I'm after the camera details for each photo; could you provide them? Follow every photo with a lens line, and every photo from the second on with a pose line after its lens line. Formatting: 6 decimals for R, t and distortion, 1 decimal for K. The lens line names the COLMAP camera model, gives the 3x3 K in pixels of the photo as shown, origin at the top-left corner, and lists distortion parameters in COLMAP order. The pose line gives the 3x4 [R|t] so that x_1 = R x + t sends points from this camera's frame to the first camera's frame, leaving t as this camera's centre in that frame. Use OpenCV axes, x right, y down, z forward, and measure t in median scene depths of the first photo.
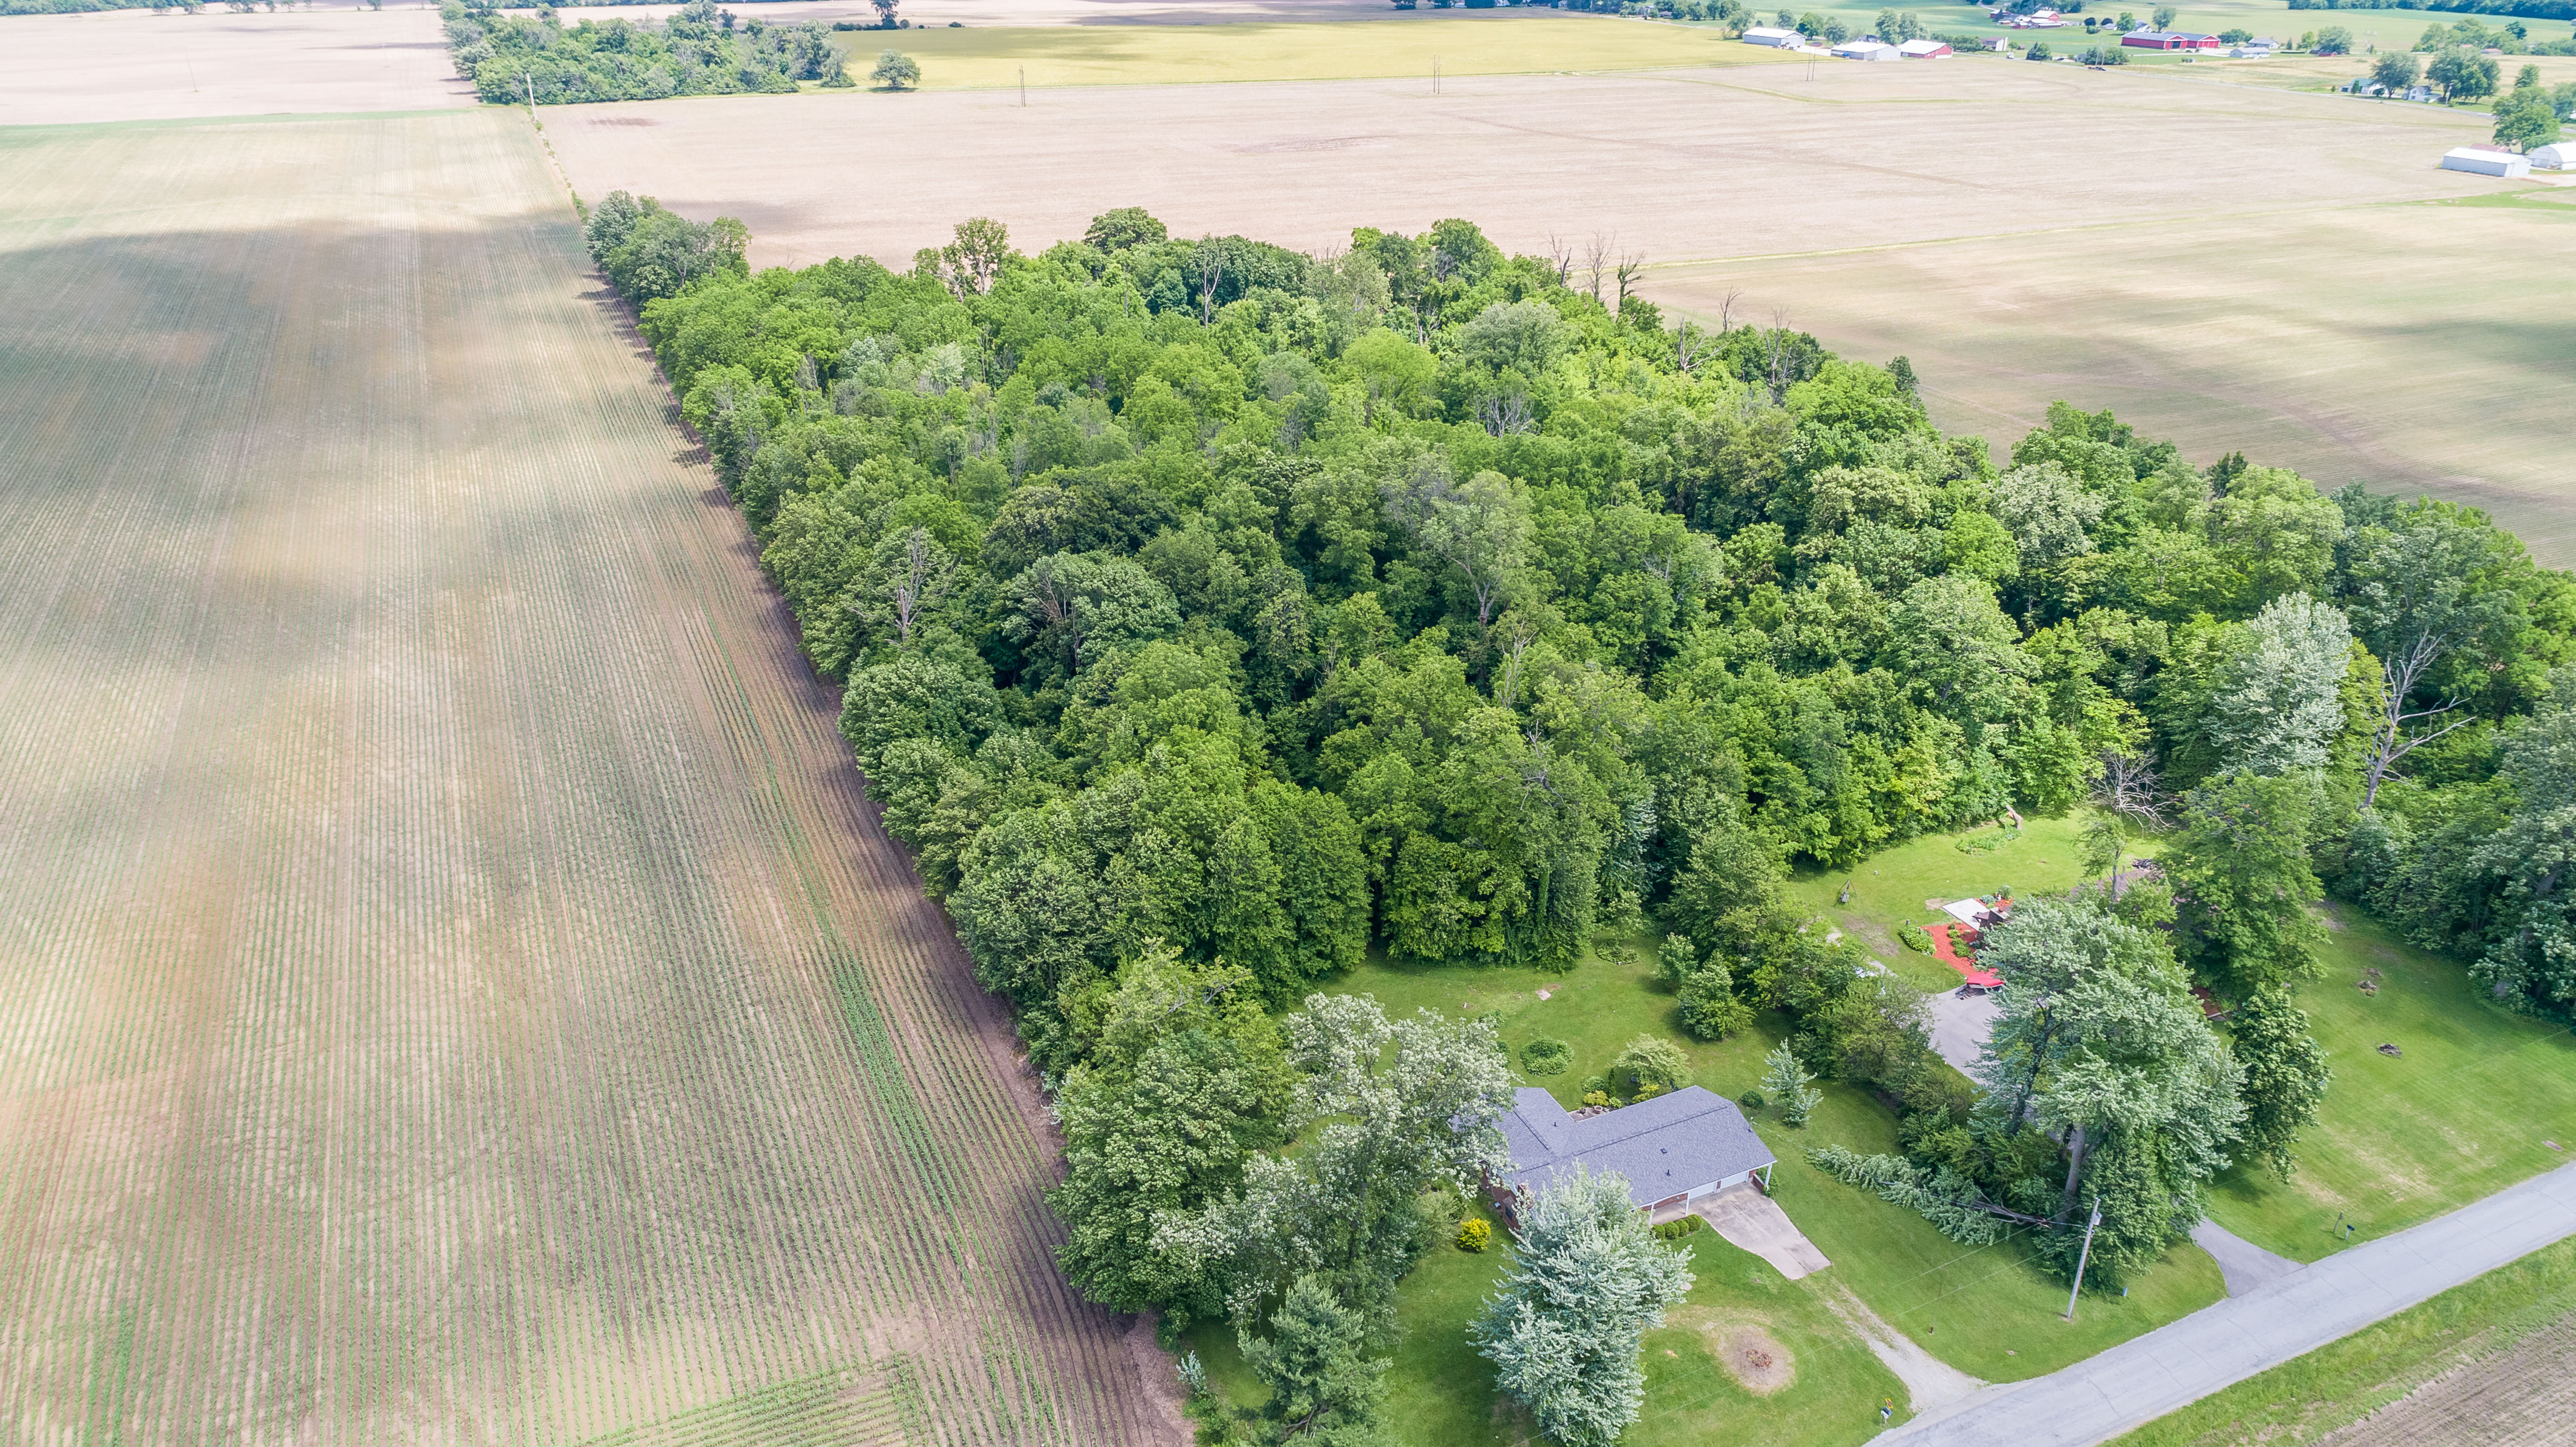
lens RADIAL K [[1732.9, 0, 1288.0], [0, 1732.9, 723.5], [0, 0, 1]] dist [-0.003183, -0.000780]
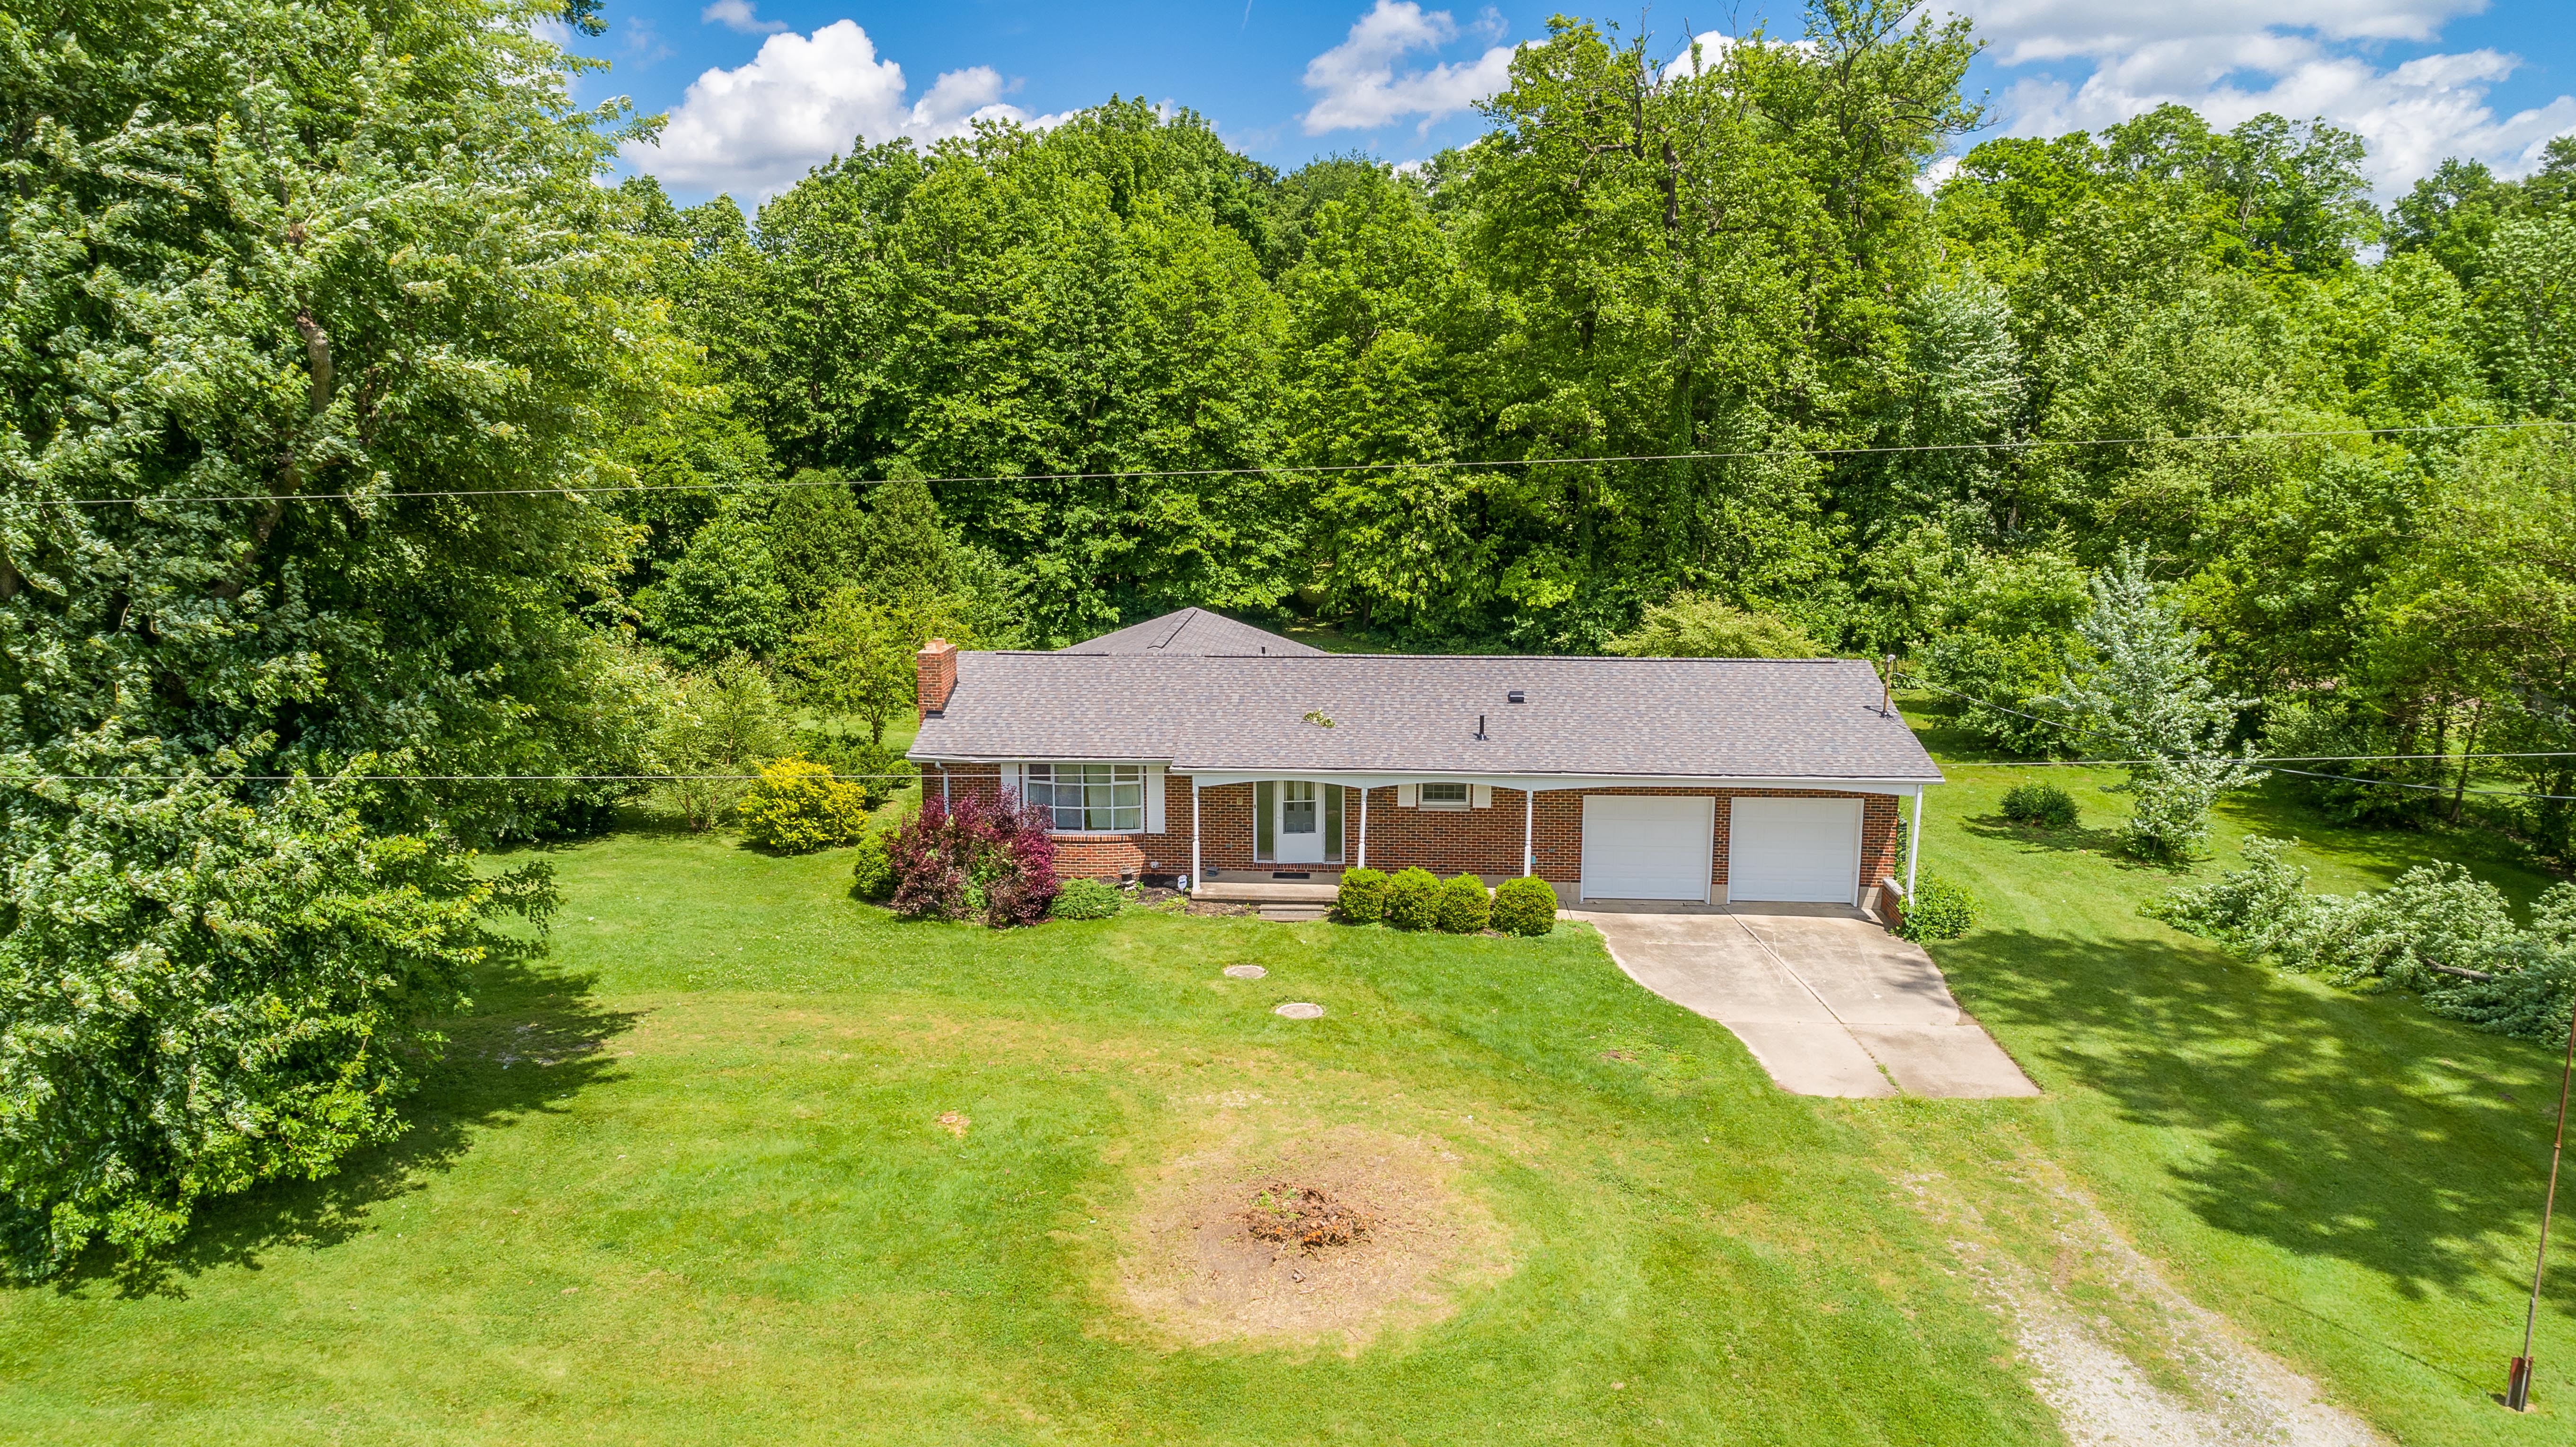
lens RADIAL K [[1730.1, 0, 1288.0], [0, 1730.1, 723.5], [0, 0, 1]] dist [0.015010, 0.004274]
pose [[0.890834, 0.078264, -0.447538, 0.260403], [-0.193543, 0.956572, -0.217969, 0.267265], [0.411043, 0.280792, 0.867294, 0.621003]]
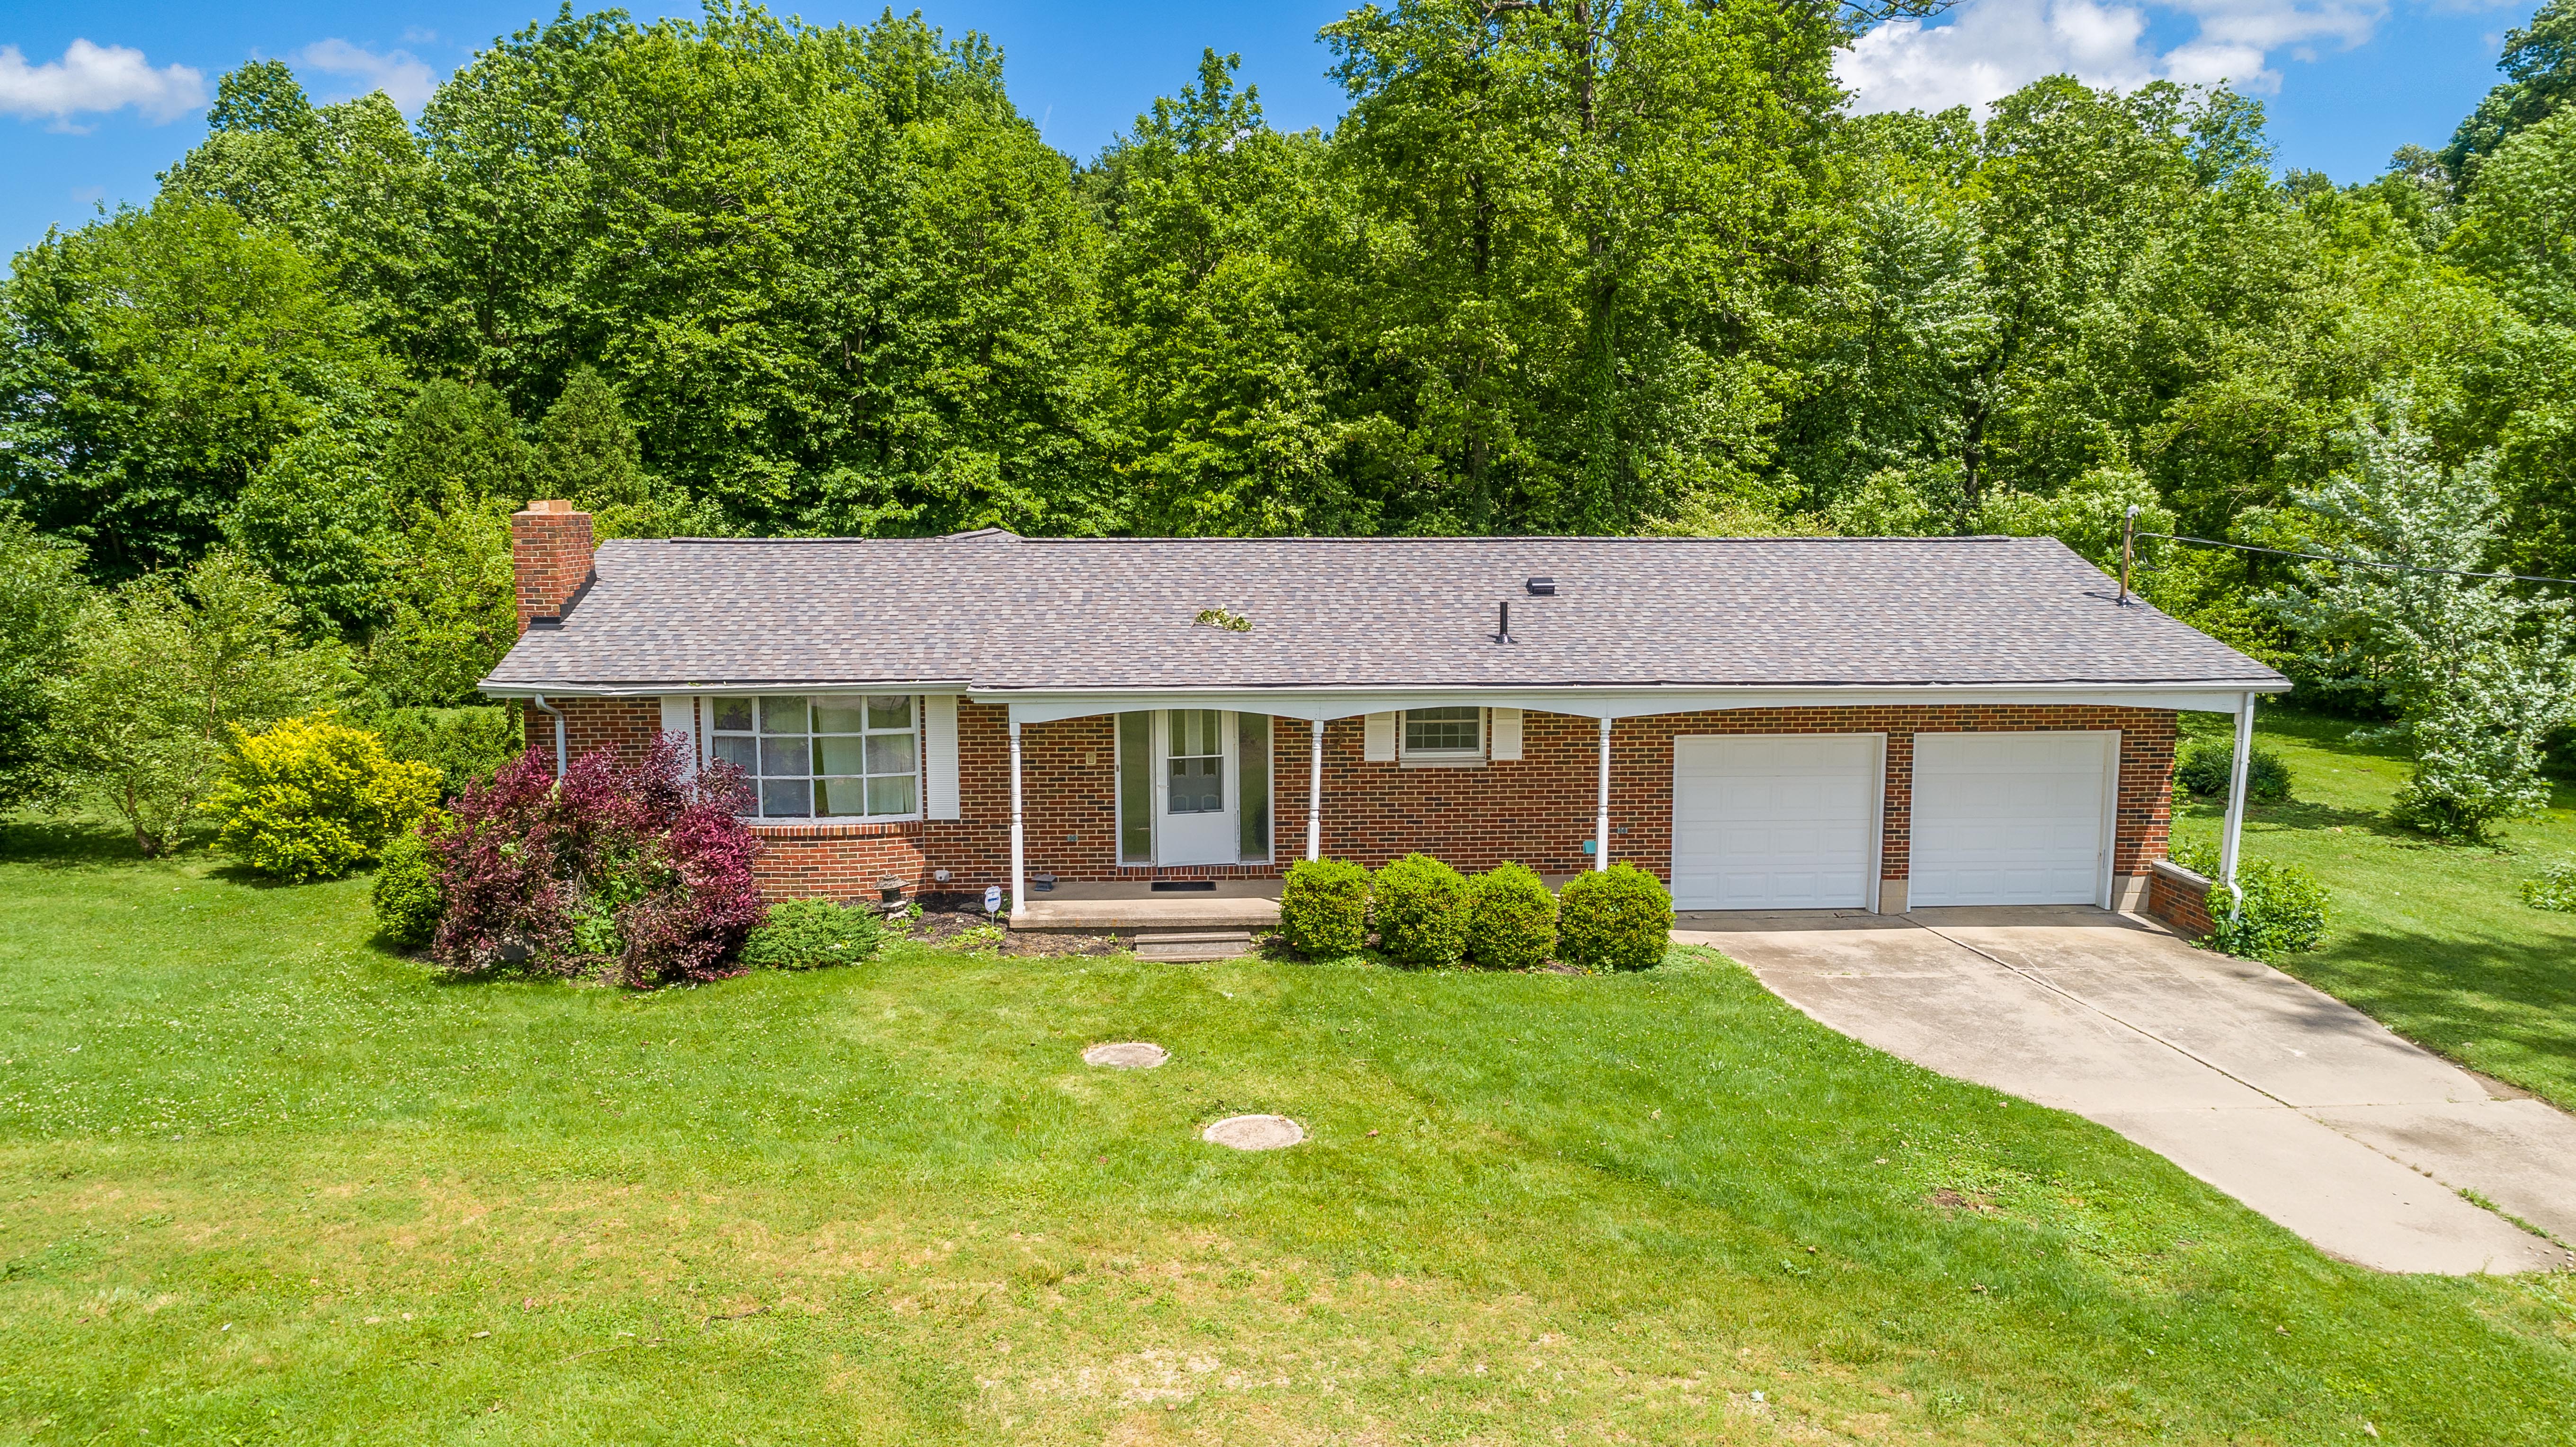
lens RADIAL K [[1728.8, 0, 1288.0], [0, 1728.8, 723.5], [0, 0, 1]] dist [-0.004490, 0.002370]
pose [[0.938678, 0.039230, -0.342557, 0.212031], [-0.144133, 0.947181, -0.286484, 0.261373], [0.313225, 0.318290, 0.894752, 0.705992]]
